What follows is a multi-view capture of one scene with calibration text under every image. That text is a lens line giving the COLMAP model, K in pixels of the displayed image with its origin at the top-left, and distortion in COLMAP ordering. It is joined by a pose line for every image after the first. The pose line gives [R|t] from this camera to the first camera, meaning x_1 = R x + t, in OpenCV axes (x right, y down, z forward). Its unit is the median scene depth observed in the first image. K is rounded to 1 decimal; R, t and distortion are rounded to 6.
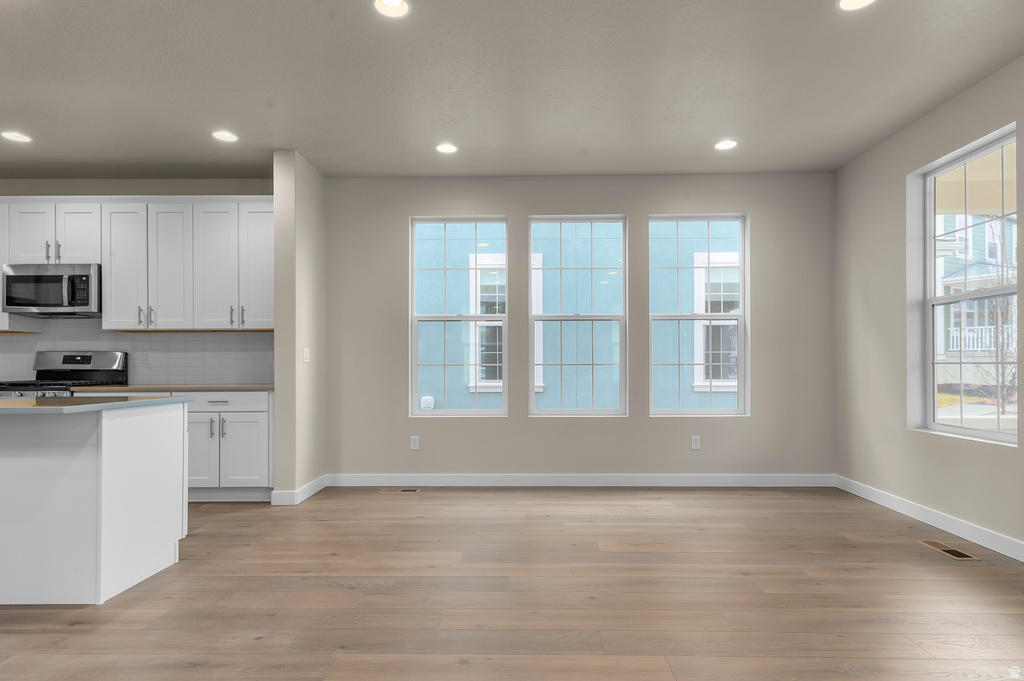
lens RADIAL K [[566.5, 0, 513.4], [0, 566.5, 360.3], [0, 0, 1]] dist [0.029404, -0.000250]
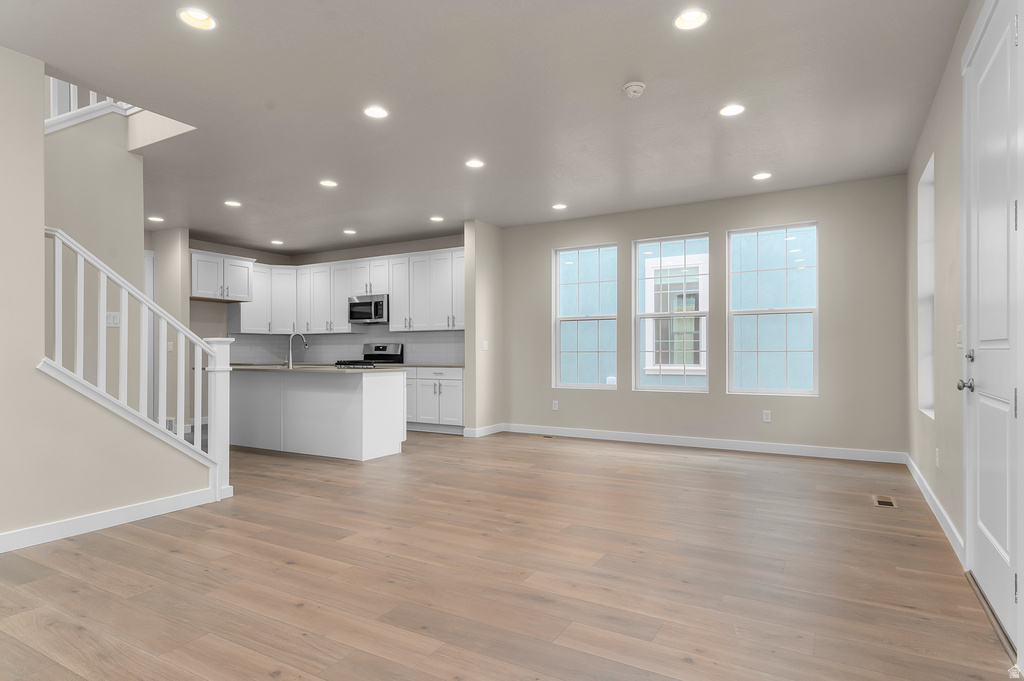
lens RADIAL K [[566.5, 0, 513.4], [0, 566.5, 360.3], [0, 0, 1]] dist [0.029404, -0.000250]
pose [[0.873314, 0.008622, -0.487082, 0.461915], [0.002644, 0.999745, 0.022437, -0.003002], [0.487151, -0.020882, 0.873068, -0.330947]]
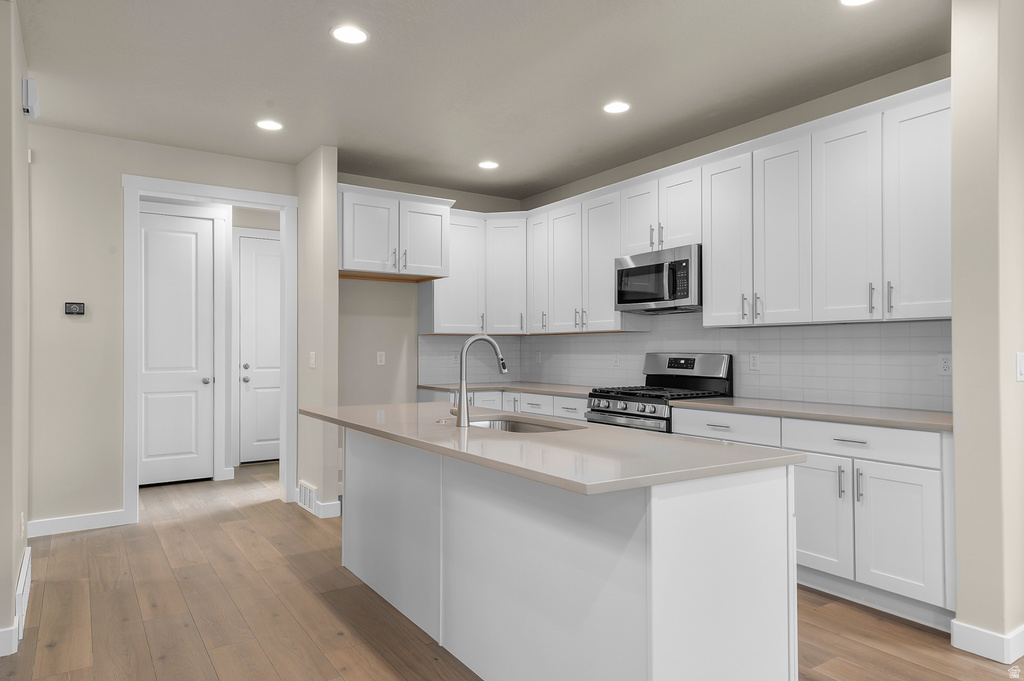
lens RADIAL K [[647.6, 0, 512.0], [0, 647.6, 340.5], [0, 0, 1]] dist [0.023094, 0.000613]
pose [[0.574281, -0.007830, -0.818621, -0.141217], [0.004392, 0.999969, -0.006483, -0.030297], [0.818647, 0.000127, 0.574297, 0.280058]]
